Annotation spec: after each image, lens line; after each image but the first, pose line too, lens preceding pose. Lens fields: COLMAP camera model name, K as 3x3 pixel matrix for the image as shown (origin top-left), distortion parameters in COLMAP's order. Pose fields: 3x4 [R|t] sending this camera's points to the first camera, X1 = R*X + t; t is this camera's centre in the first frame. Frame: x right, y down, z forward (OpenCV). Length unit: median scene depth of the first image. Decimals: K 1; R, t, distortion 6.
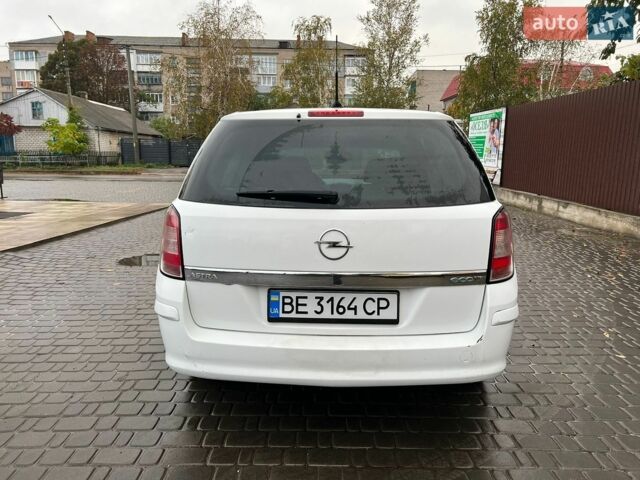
lens RADIAL K [[475.4, 0, 333.3], [0, 475.4, 234.0], [0, 0, 1]] dist [0.053551, -0.056024]
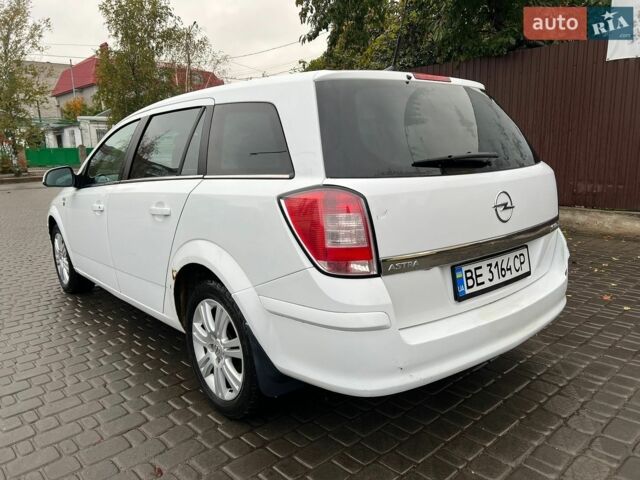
lens RADIAL K [[475.4, 0, 317.4], [0, 475.4, 238.1], [0, 0, 1]] dist [0.053551, -0.056024]
pose [[0.750545, -0.151047, 0.643325, -0.902073], [0.146715, 0.987318, 0.060645, -0.029835], [-0.644326, 0.048869, 0.763188, 0.475116]]
